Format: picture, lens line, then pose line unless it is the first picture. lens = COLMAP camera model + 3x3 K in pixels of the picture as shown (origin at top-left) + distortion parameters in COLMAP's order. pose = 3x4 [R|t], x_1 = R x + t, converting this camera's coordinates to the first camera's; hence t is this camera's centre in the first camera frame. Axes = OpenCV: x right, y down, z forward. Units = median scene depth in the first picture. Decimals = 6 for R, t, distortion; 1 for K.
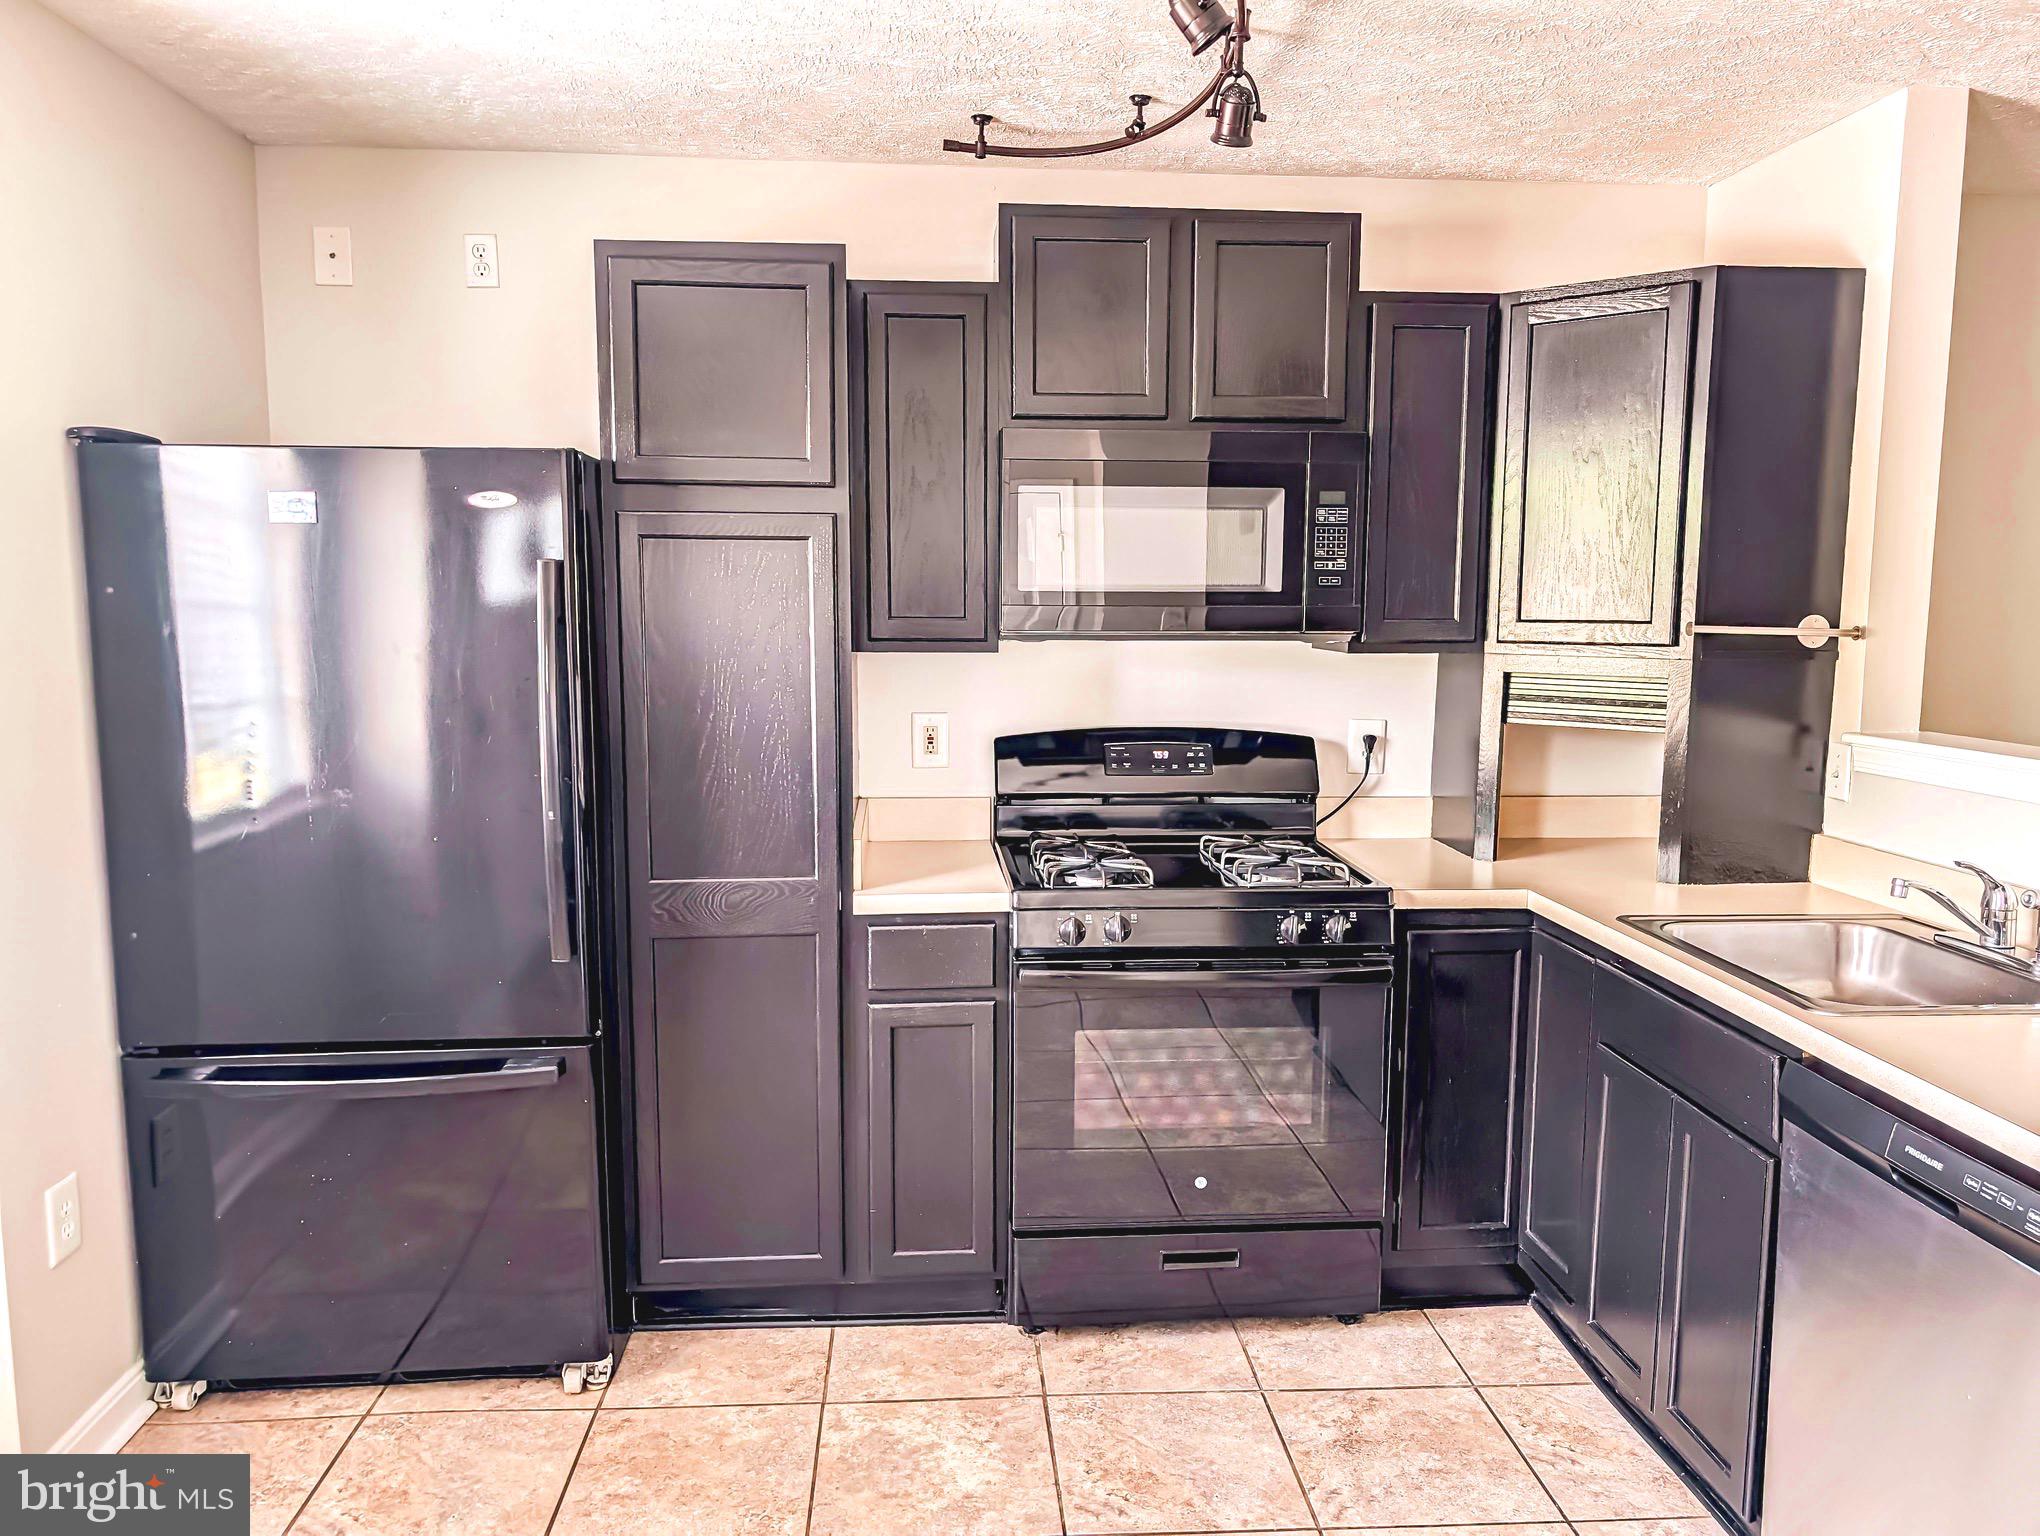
lens RADIAL K [[1474.3, 0, 1025.8], [0, 1474.3, 771.8], [0, 0, 1]] dist [0.028697, -0.028407]
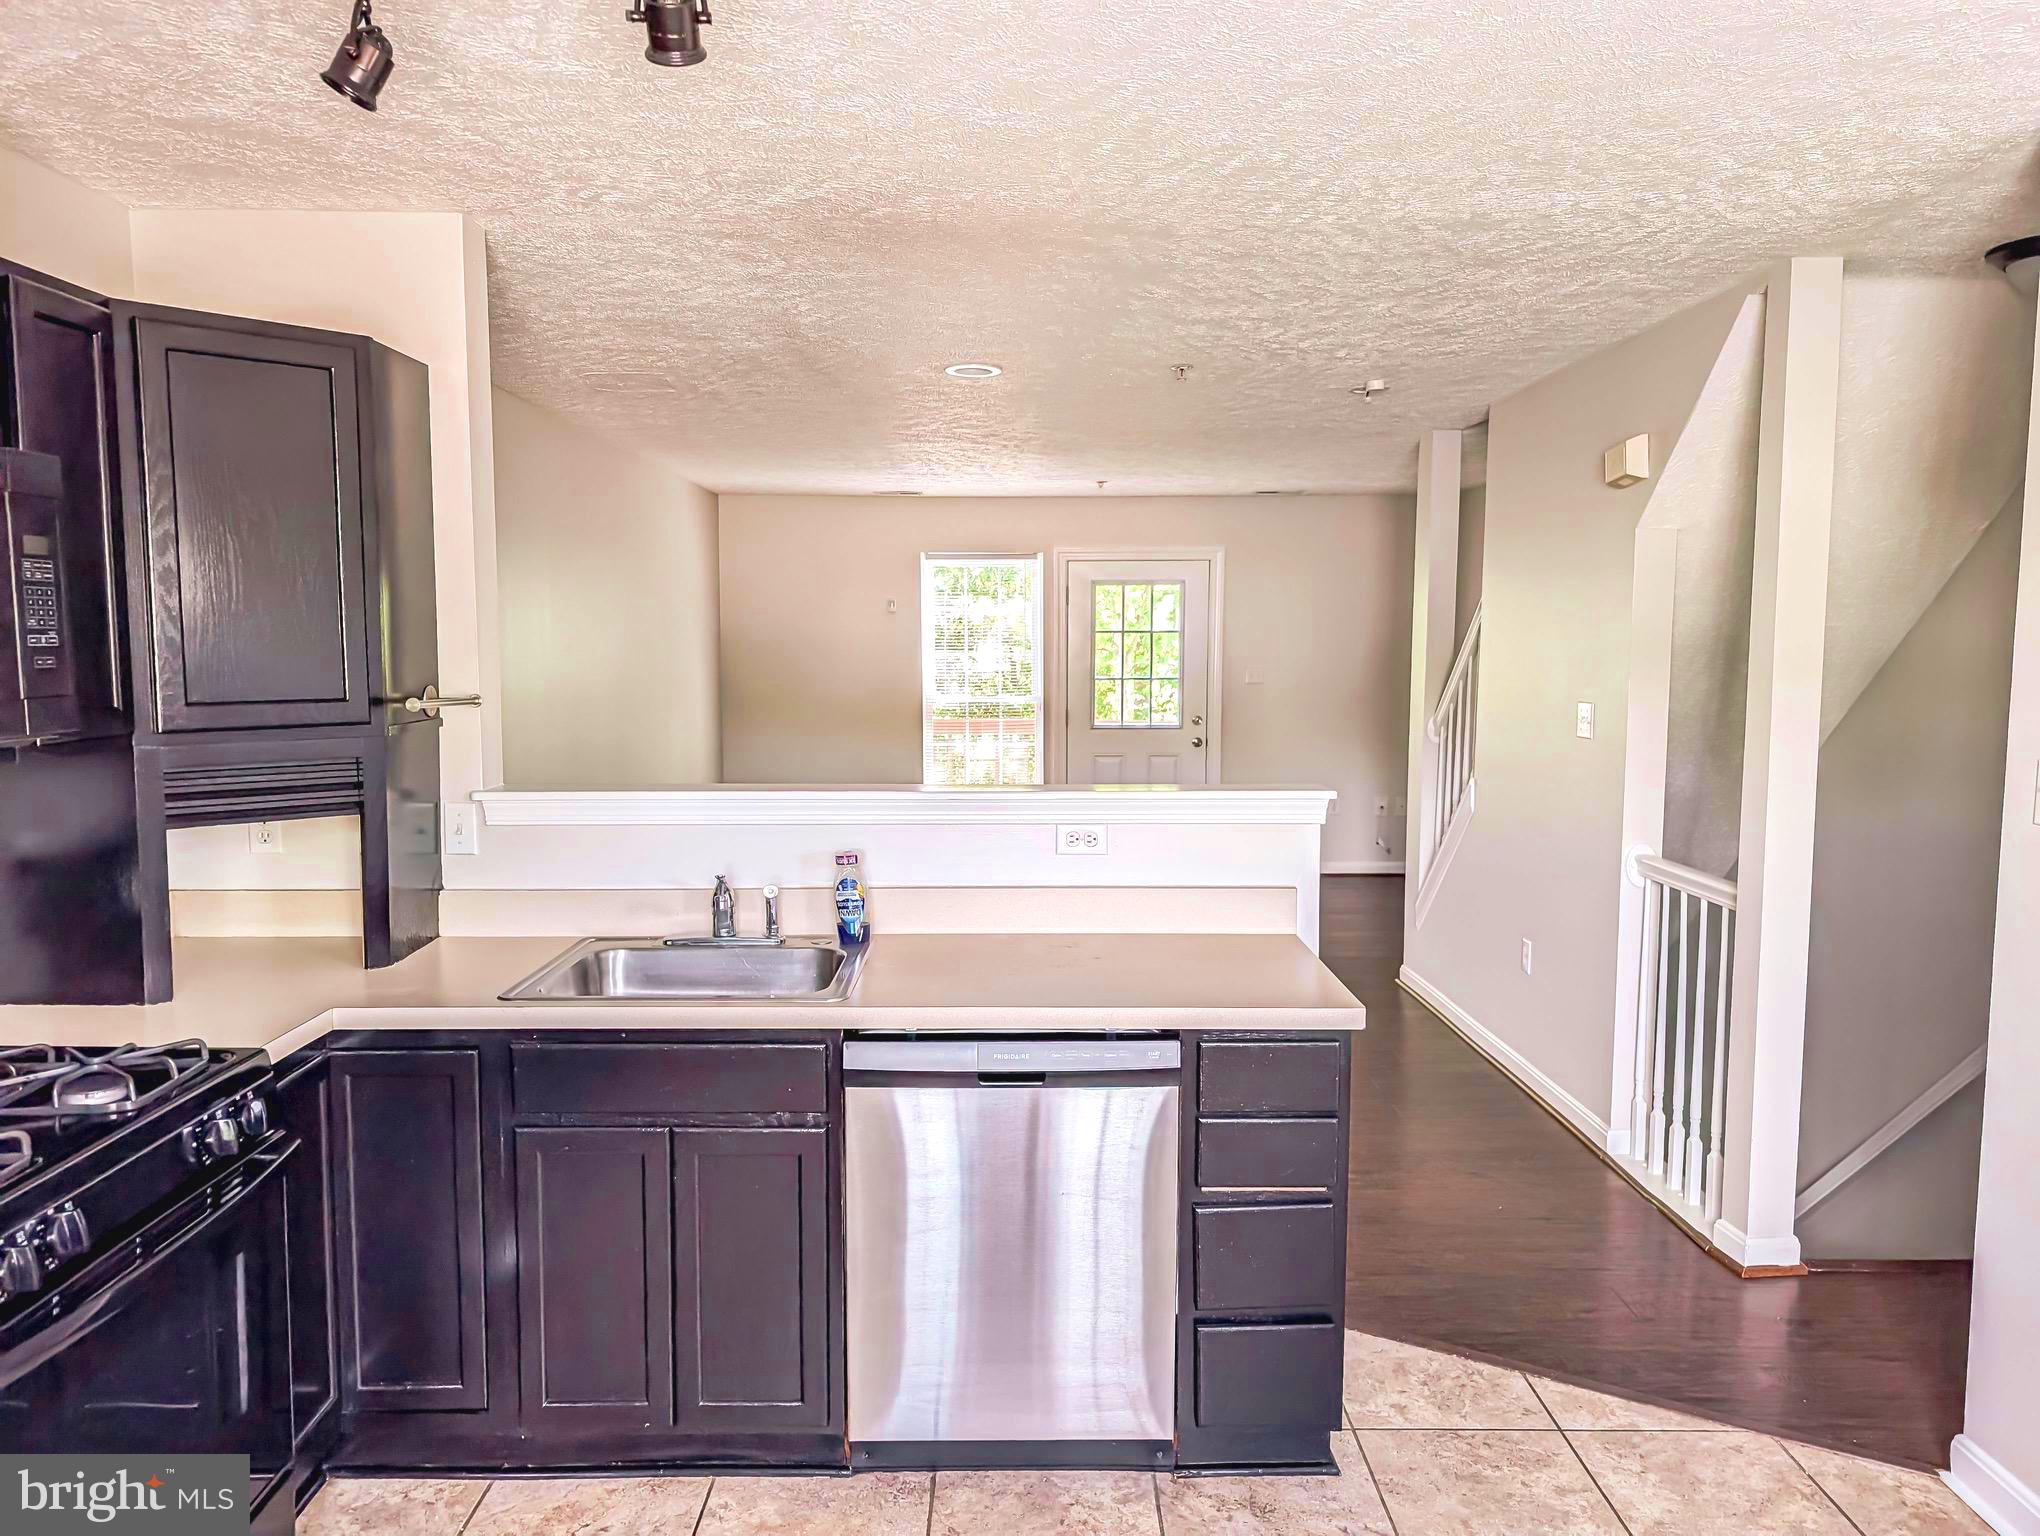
lens RADIAL K [[1474.3, 0, 1025.0], [0, 1474.3, 772.1], [0, 0, 1]] dist [0.028697, -0.028407]
pose [[0.073015, -0.095696, 0.992729, -0.492917], [0.118806, 0.989133, 0.086611, -0.086428], [-0.990229, 0.111618, 0.083591, 0.502050]]
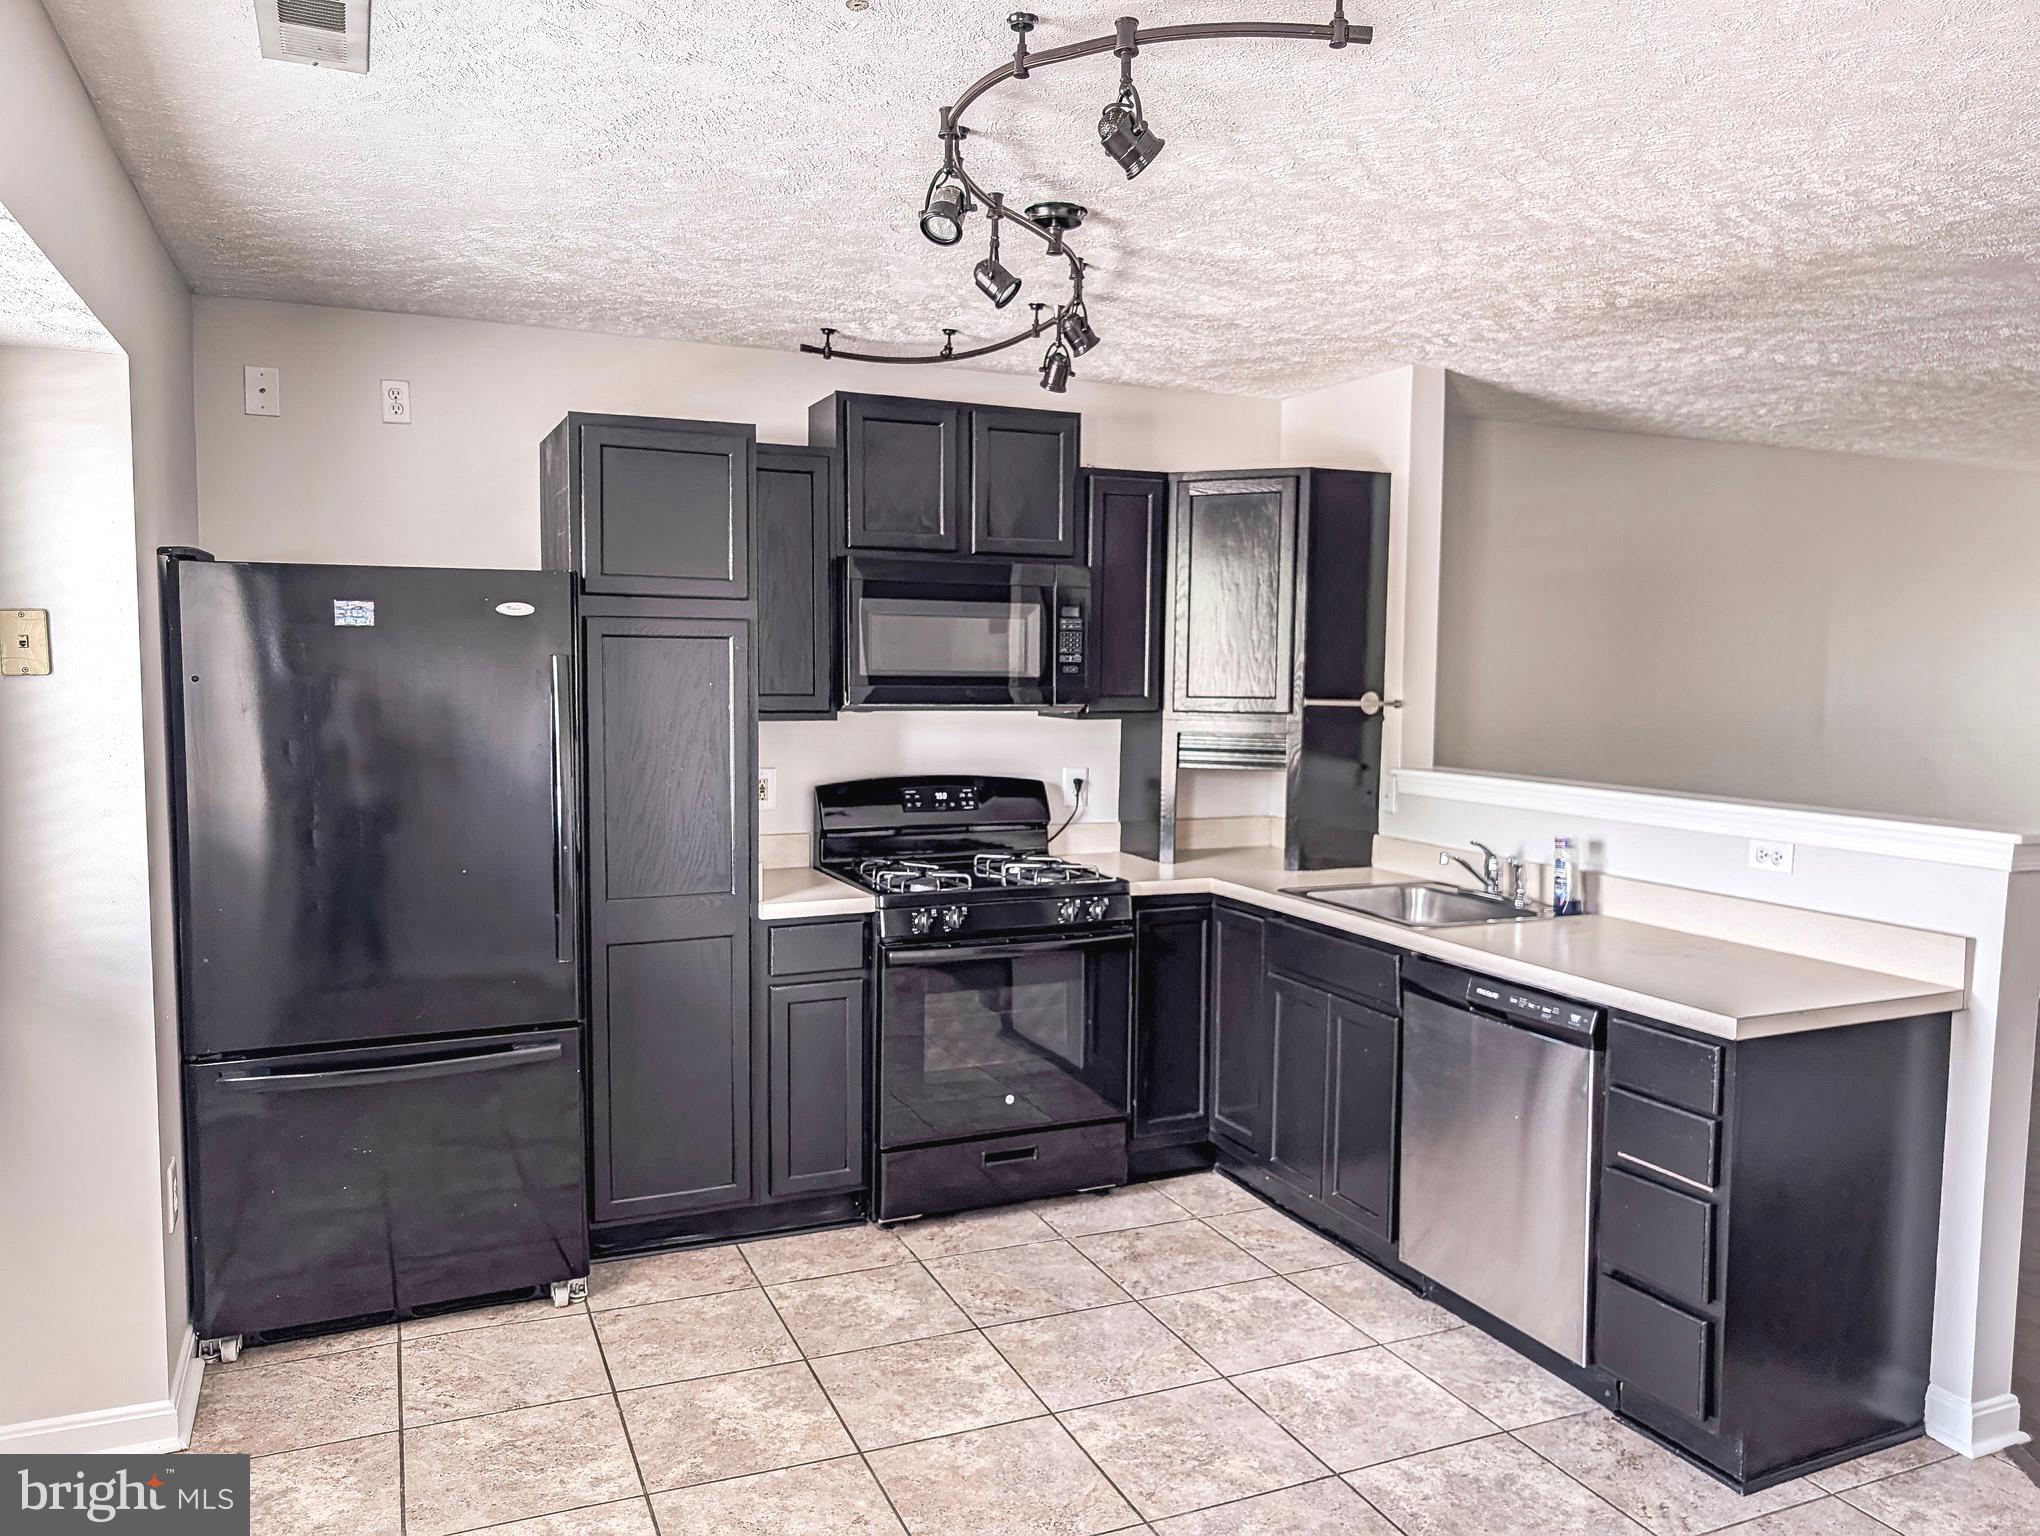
lens RADIAL K [[1474.3, 0, 1028.1], [0, 1474.3, 773.9], [0, 0, 1]] dist [0.028697, -0.028407]
pose [[0.942080, -0.020959, 0.334734, -0.320403], [0.034798, 0.998767, -0.035401, 0.020690], [-0.333579, 0.044998, 0.941648, -0.324042]]
